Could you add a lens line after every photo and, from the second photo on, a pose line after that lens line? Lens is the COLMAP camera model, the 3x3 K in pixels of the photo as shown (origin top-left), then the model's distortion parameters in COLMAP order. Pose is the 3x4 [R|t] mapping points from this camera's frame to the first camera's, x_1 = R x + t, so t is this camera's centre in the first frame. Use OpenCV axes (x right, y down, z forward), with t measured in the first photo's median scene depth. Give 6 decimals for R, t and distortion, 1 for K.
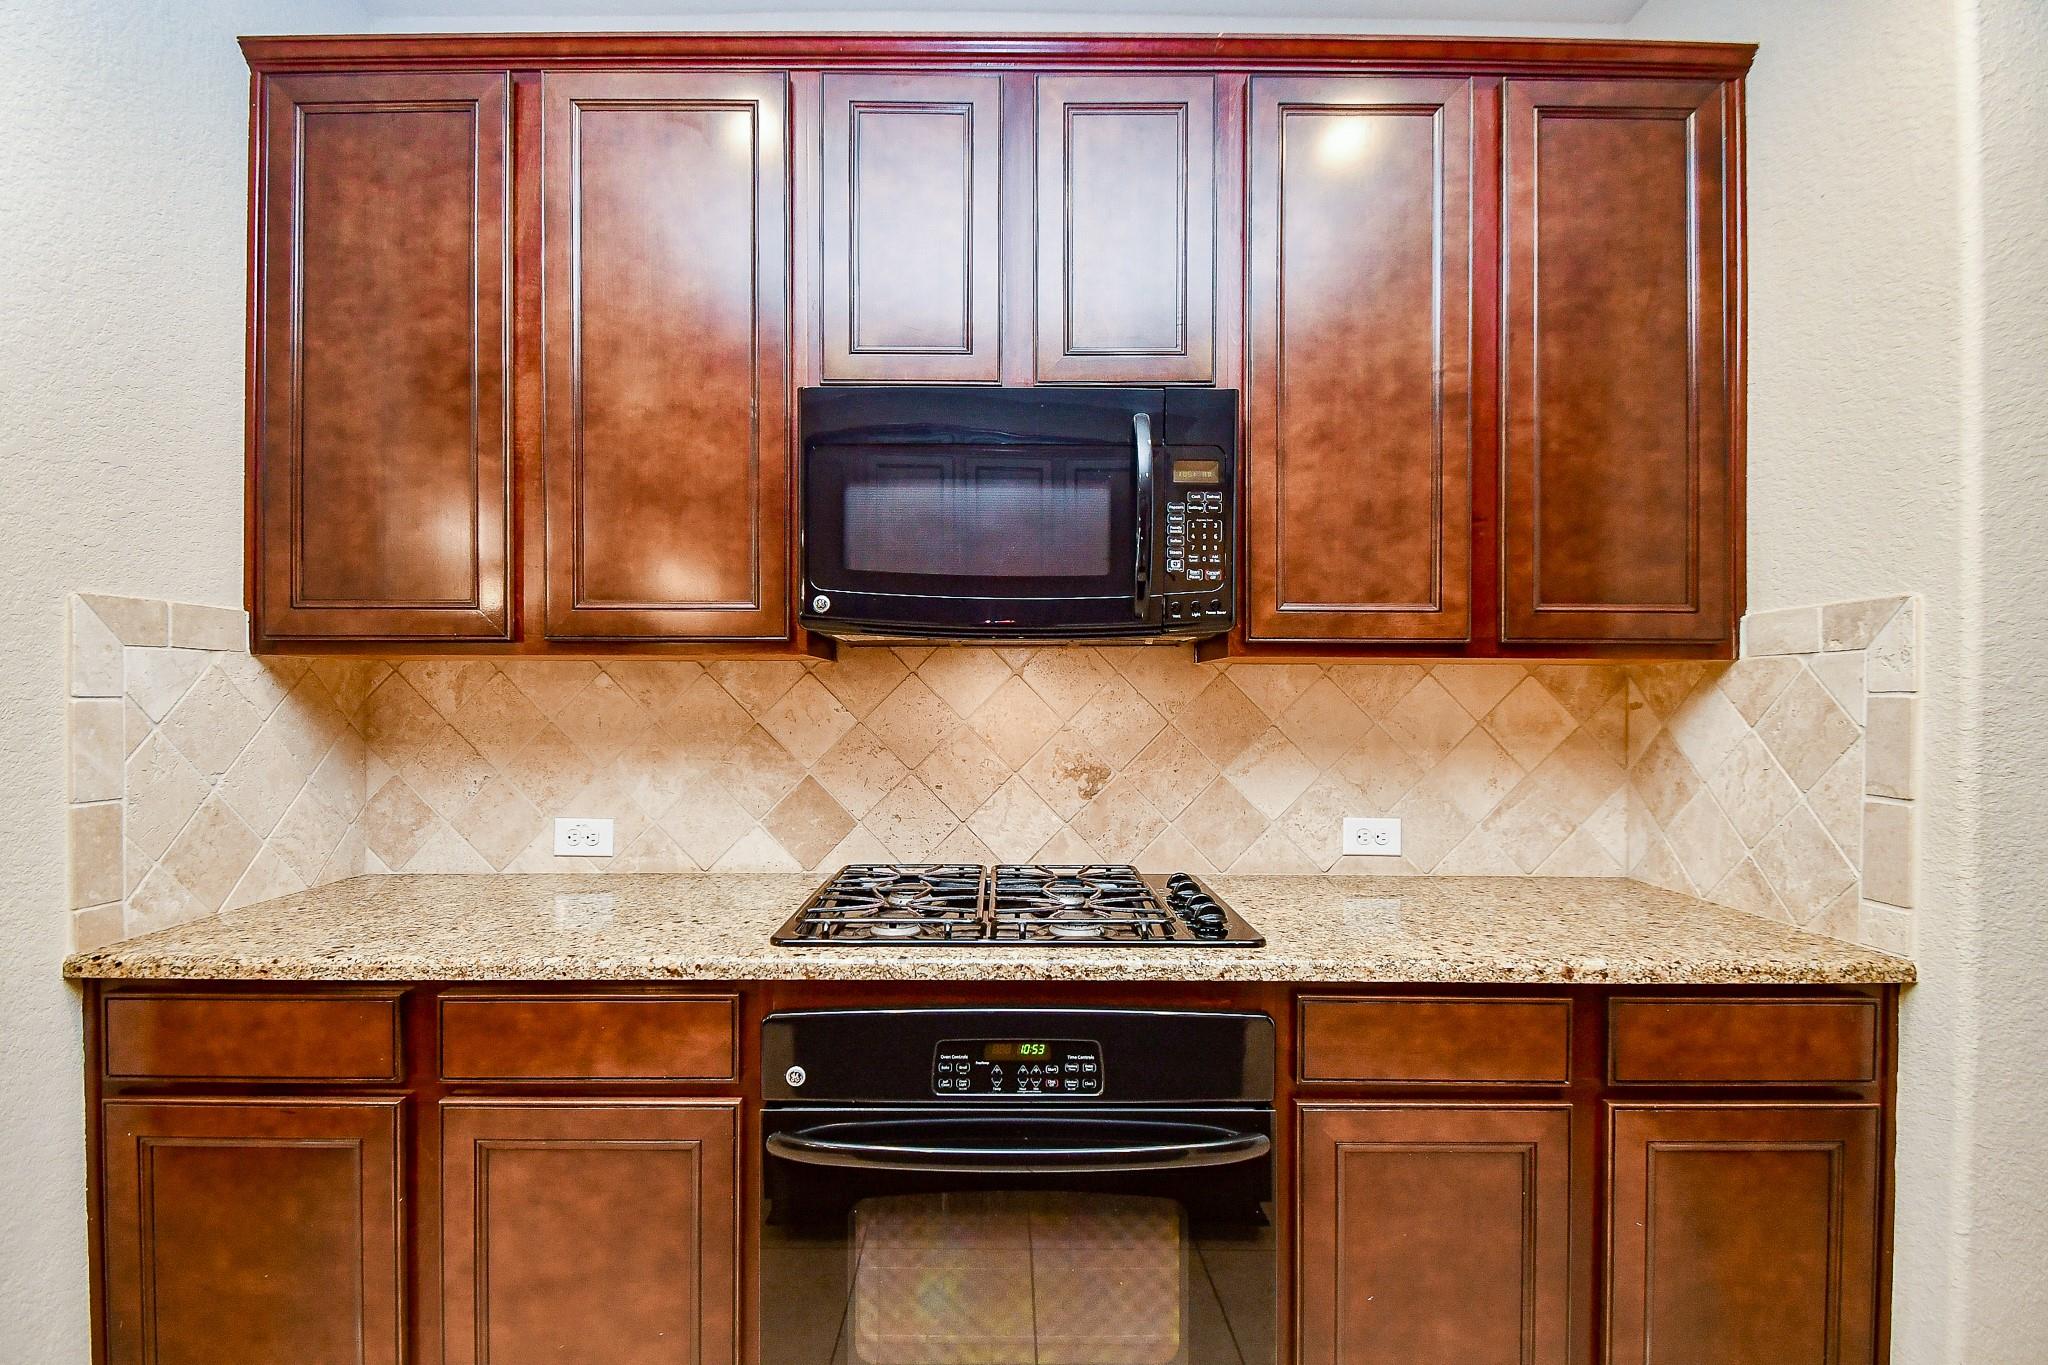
lens RADIAL K [[920.1, 0, 1003.4], [0, 920.1, 697.4], [0, 0, 1]] dist [0.023937, -0.021006]
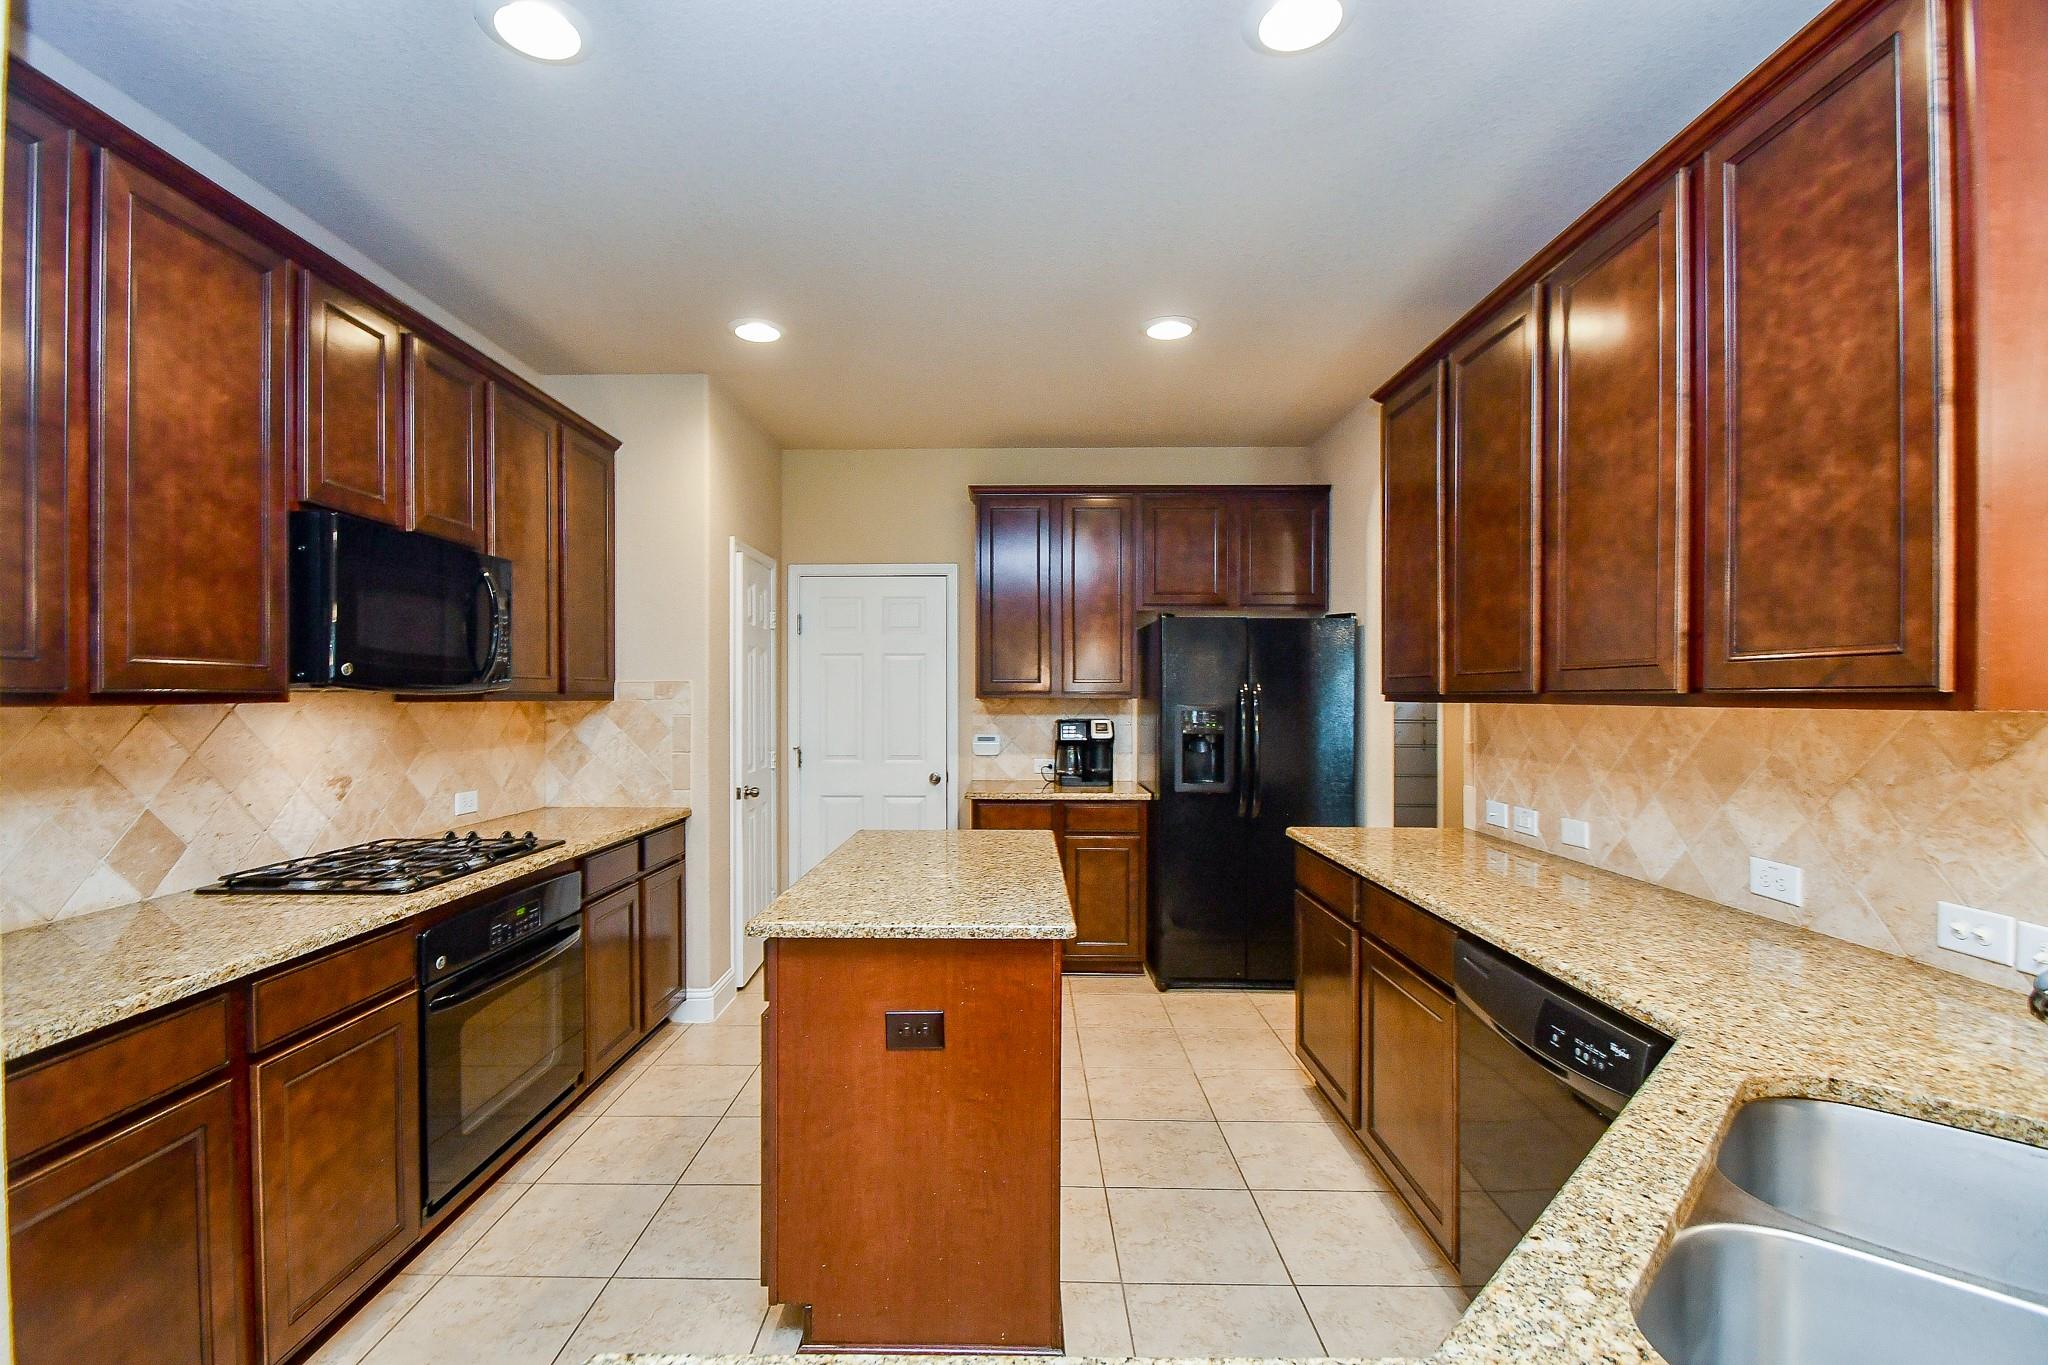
lens RADIAL K [[893.0, 0, 1003.1], [0, 893.0, 705.0], [0, 0, 1]] dist [-0.000434, -0.000828]
pose [[0.021195, -0.012930, 0.999692, -1.354094], [0.004497, 0.999907, 0.012837, -0.051401], [-0.999765, 0.004224, 0.021251, -0.034058]]
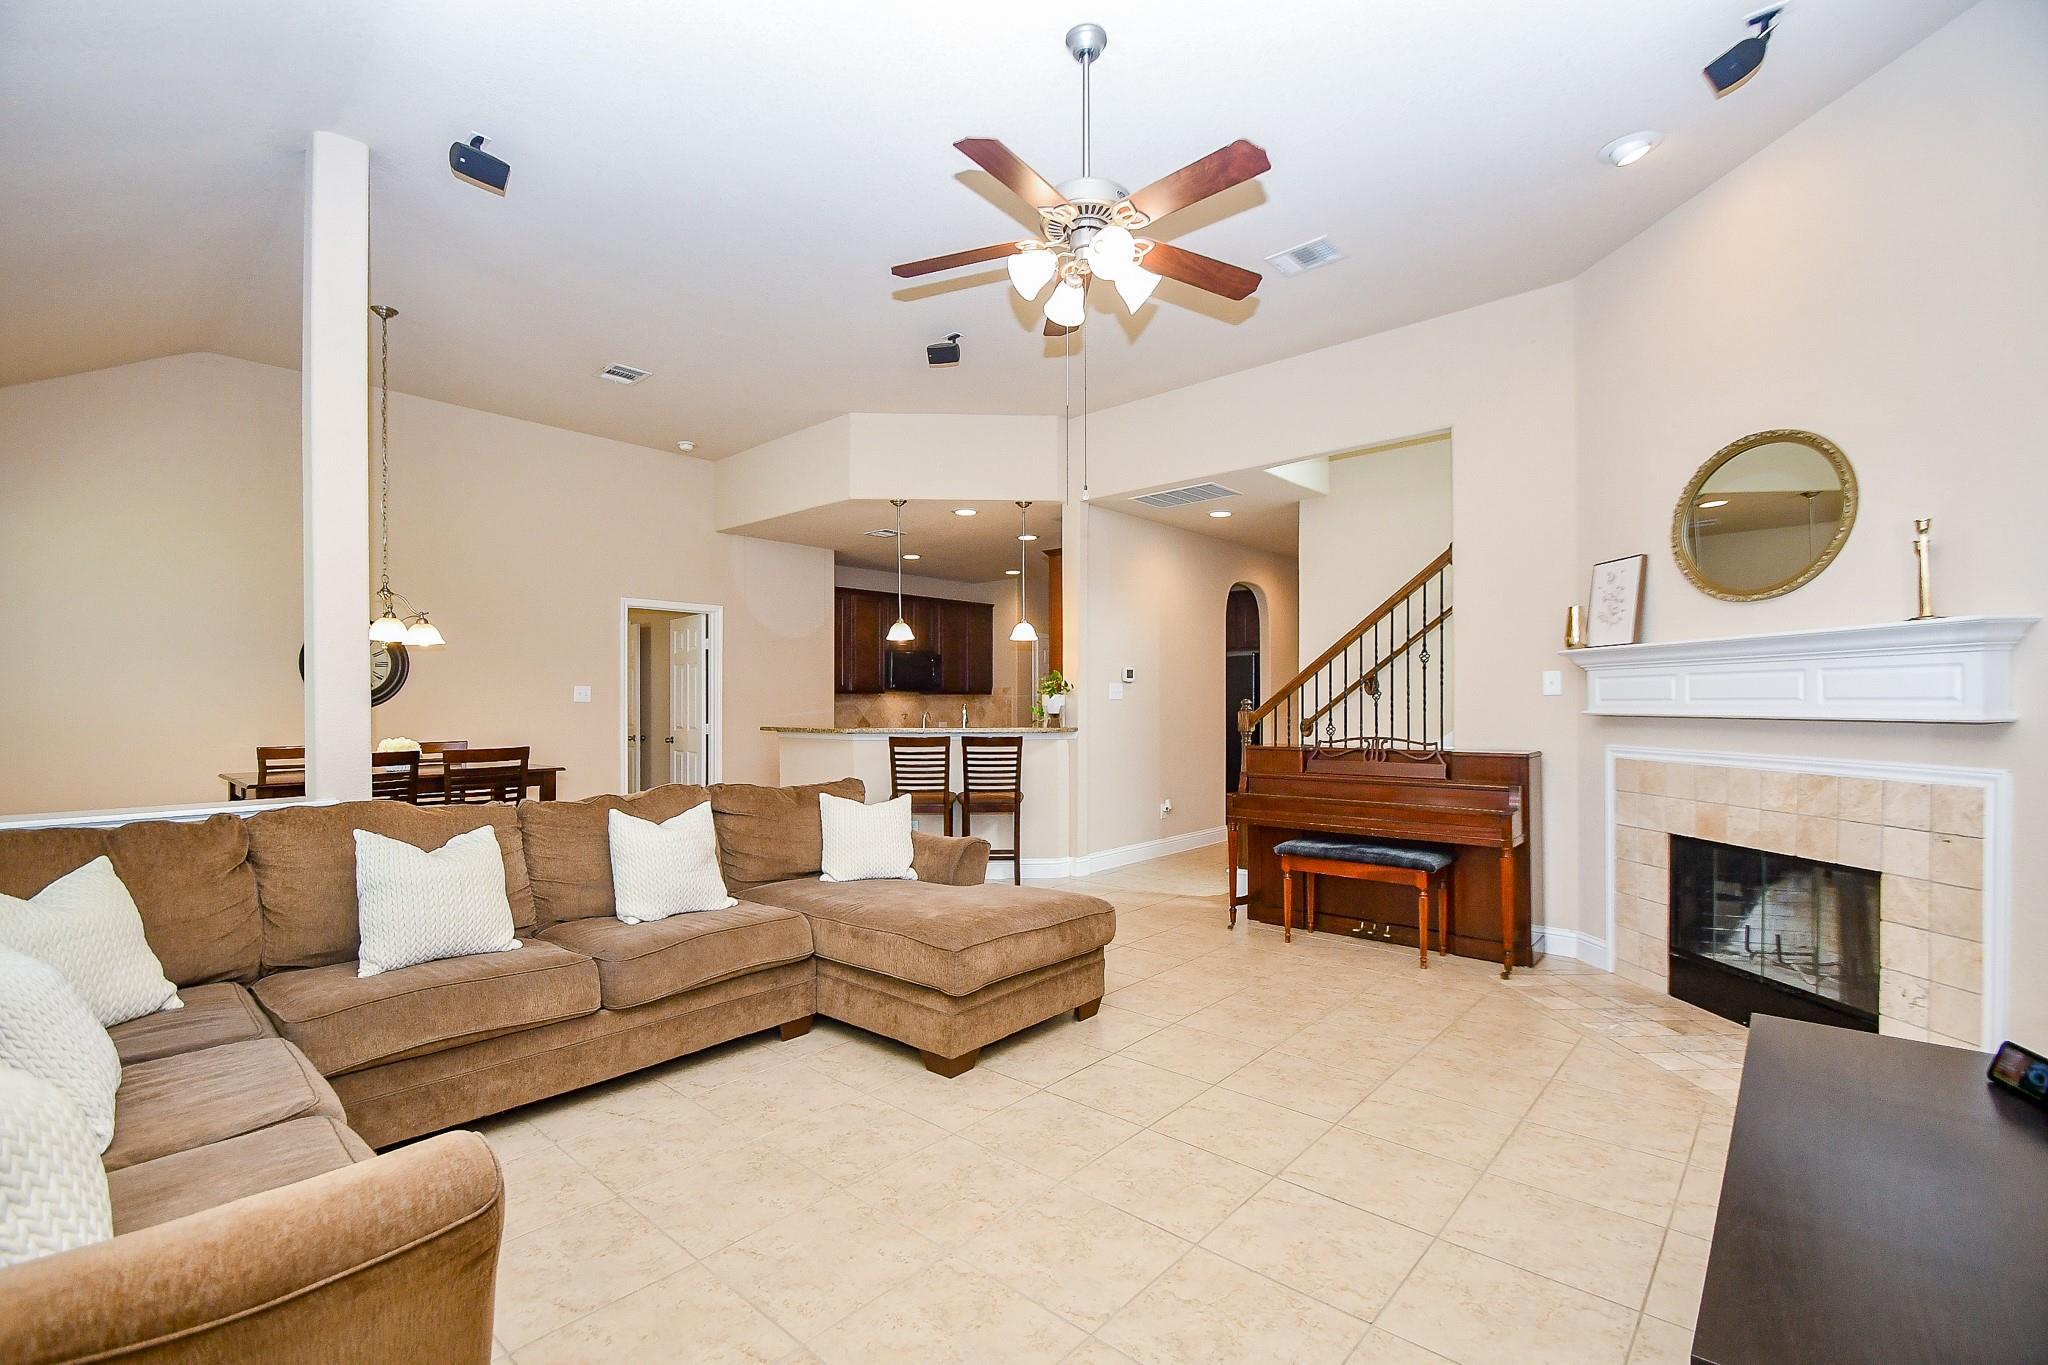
lens RADIAL K [[889.0, 0, 1019.2], [0, 889.0, 712.3], [0, 0, 1]] dist [0.000889, -0.000047]
pose [[0.658874, -0.012150, 0.752155, -3.643363], [0.008099, 0.999926, 0.009058, 0.025700], [-0.752210, 0.000123, 0.658923, -3.151993]]
